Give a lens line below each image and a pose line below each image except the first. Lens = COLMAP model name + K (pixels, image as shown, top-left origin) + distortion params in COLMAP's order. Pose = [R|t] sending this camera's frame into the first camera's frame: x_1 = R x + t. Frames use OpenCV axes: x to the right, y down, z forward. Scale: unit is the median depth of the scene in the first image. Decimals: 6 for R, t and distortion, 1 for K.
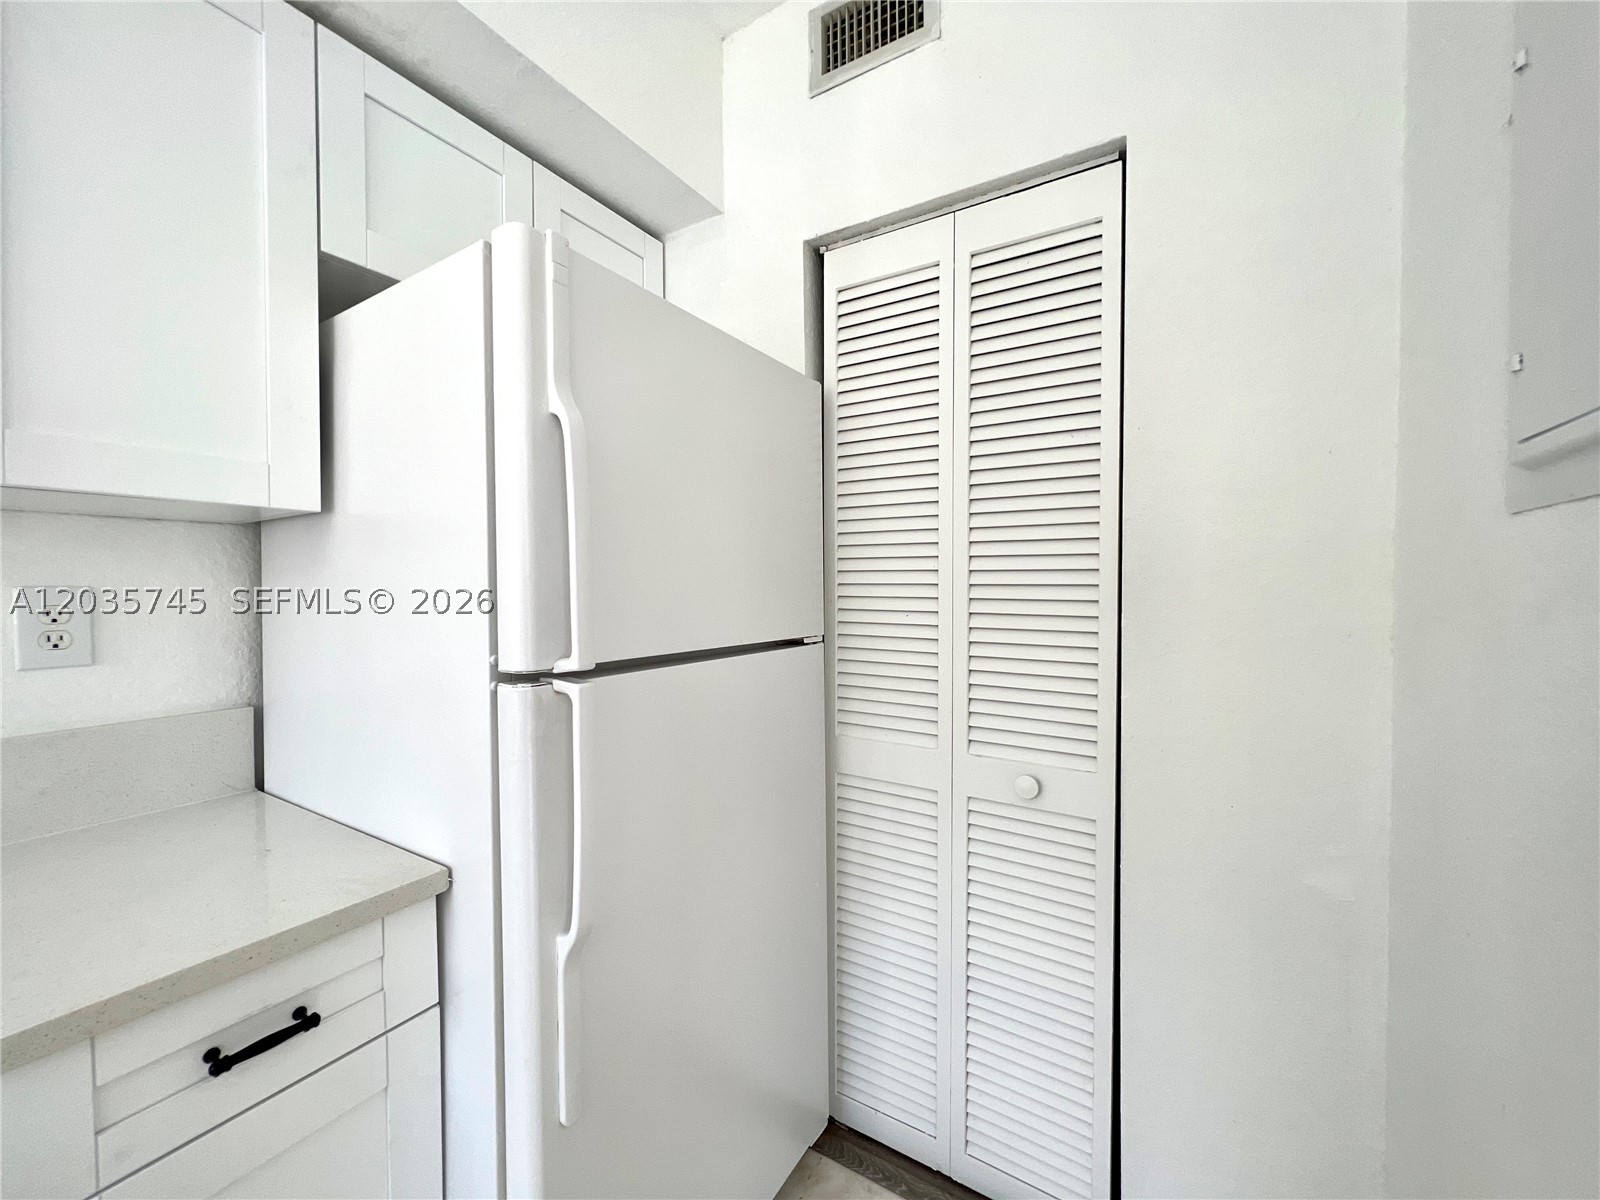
lens RADIAL K [[644.4, 0, 796.9], [0, 644.4, 595.9], [0, 0, 1]] dist [0.000149, 0.000355]
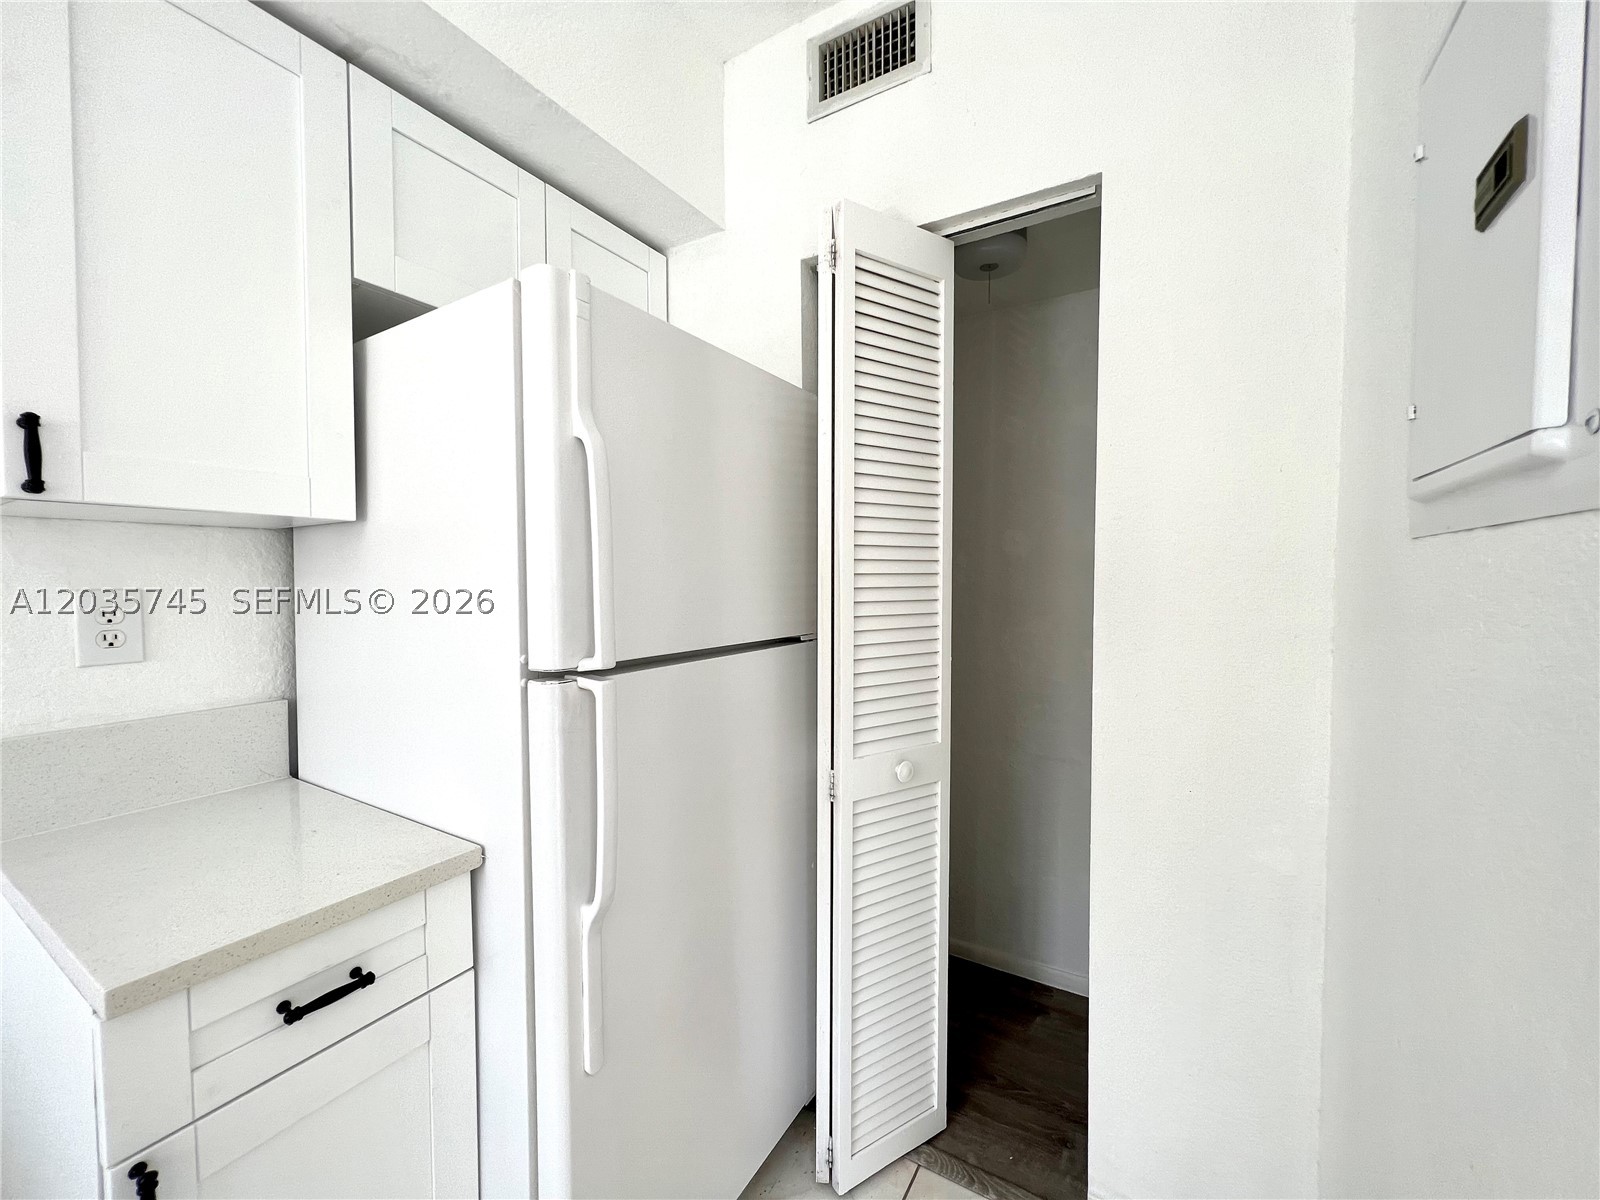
lens RADIAL K [[644.4, 0, 796.9], [0, 644.4, 595.9], [0, 0, 1]] dist [0.000149, 0.000355]
pose [[0.999930, 0.002775, 0.011525, -0.011934], [-0.002950, 0.999880, 0.015181, -0.026094], [-0.011481, -0.015214, 0.999818, -0.104887]]
